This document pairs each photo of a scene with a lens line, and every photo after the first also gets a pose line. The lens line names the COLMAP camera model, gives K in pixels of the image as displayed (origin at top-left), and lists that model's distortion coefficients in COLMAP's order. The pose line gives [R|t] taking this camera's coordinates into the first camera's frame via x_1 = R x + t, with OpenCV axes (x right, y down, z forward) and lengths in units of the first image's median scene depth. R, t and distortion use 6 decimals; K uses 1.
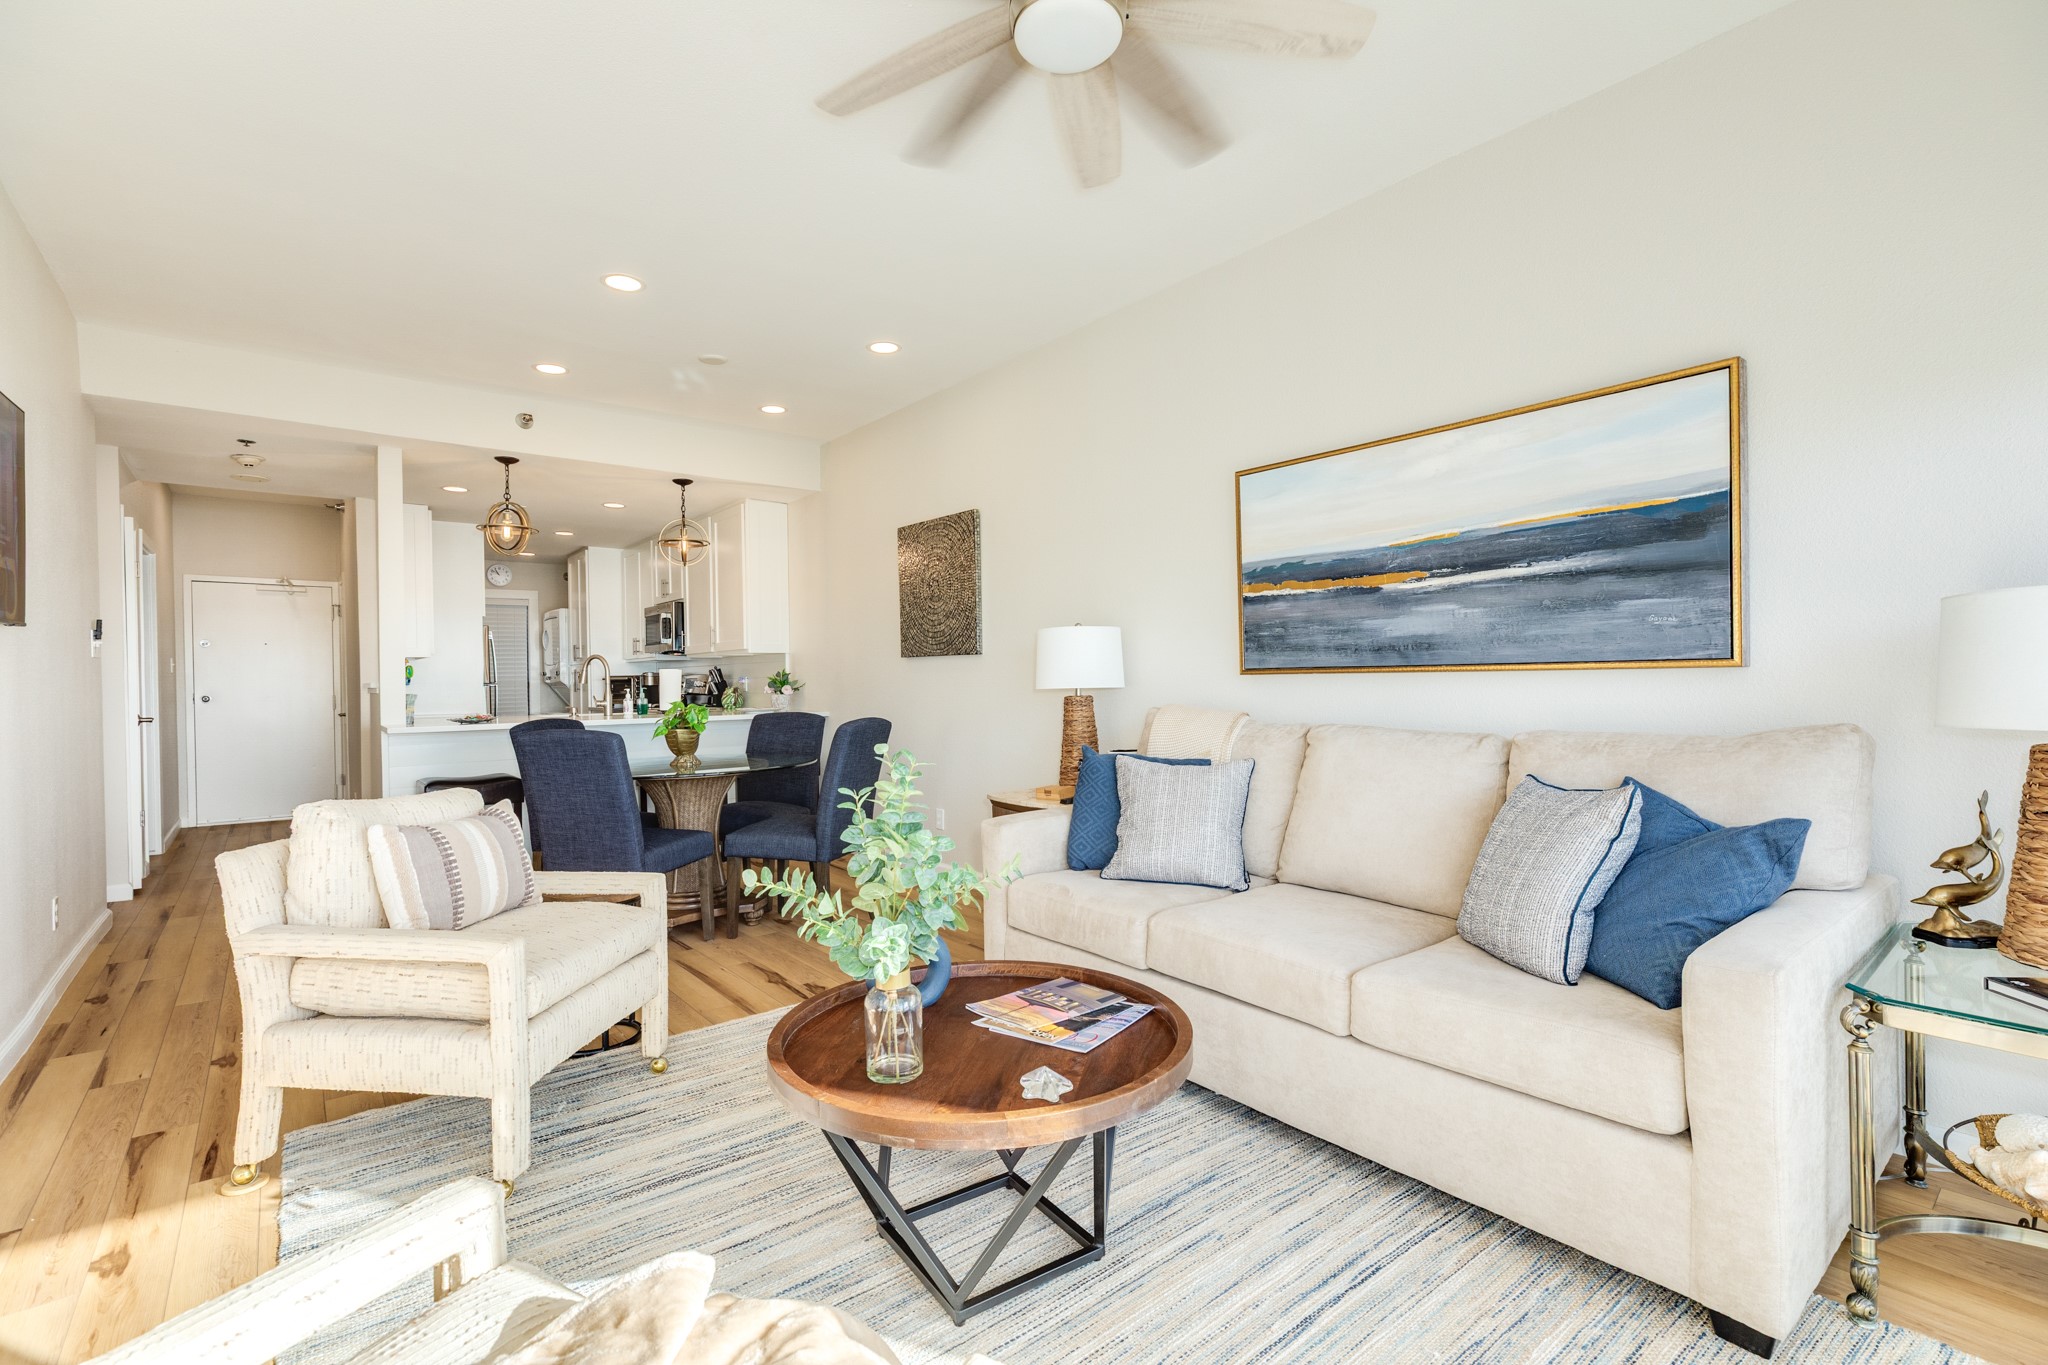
lens RADIAL K [[910.1, 0, 1026.8], [0, 910.1, 685.0], [0, 0, 1]] dist [0.006392, -0.000069]
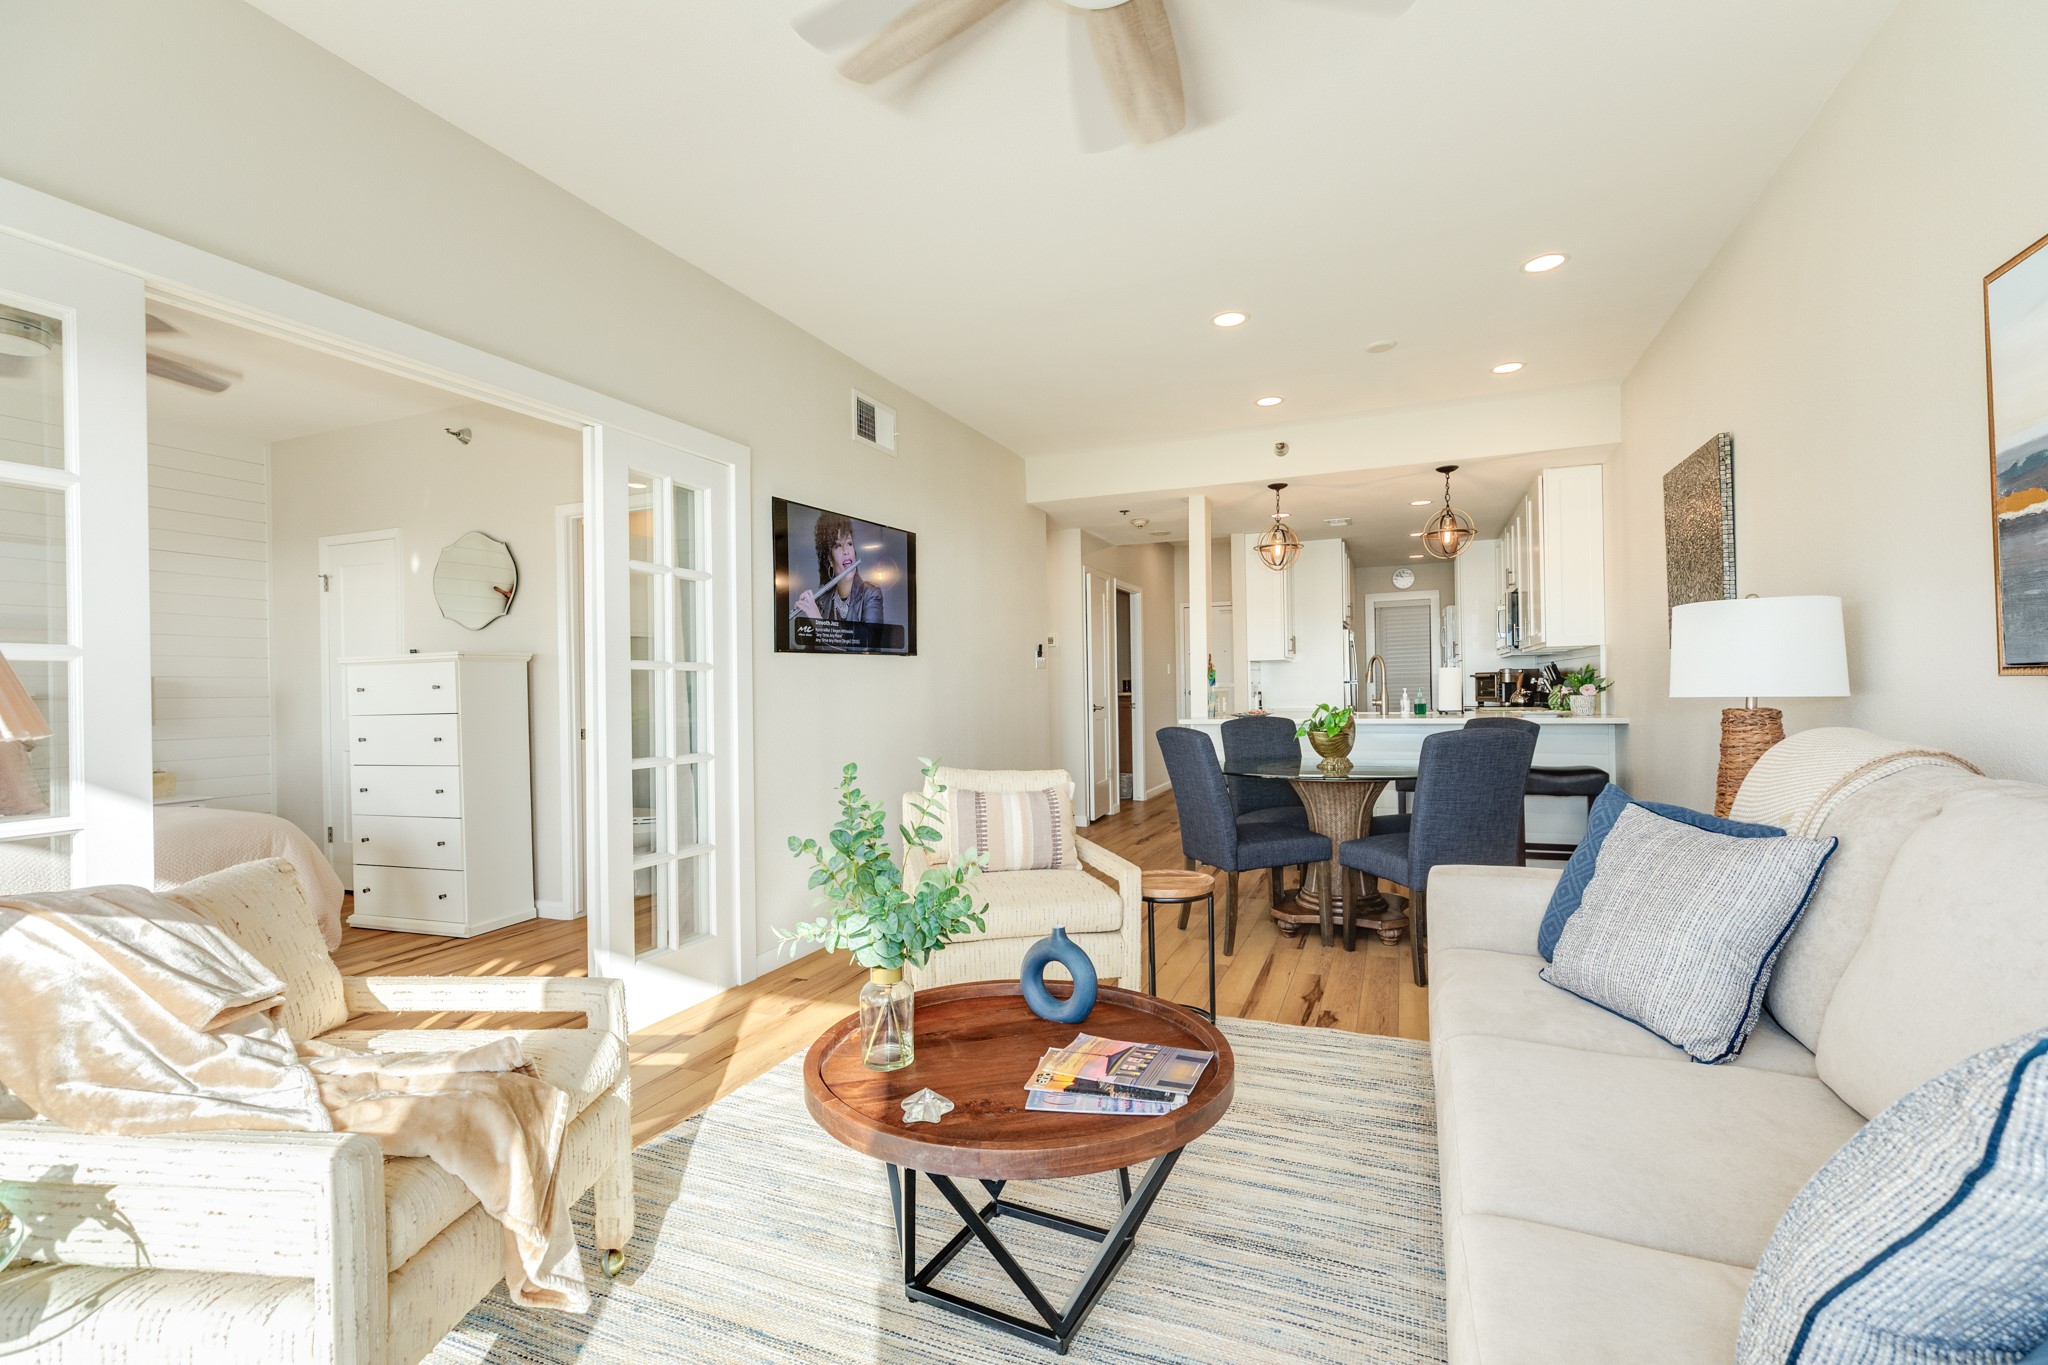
lens RADIAL K [[910.1, 0, 1017.5], [0, 910.1, 684.5], [0, 0, 1]] dist [0.006392, -0.000069]
pose [[0.471725, 0.001051, -0.881745, 0.287070], [0.006490, 0.999968, 0.004664, -0.008349], [0.881722, -0.007923, 0.471703, 0.188148]]
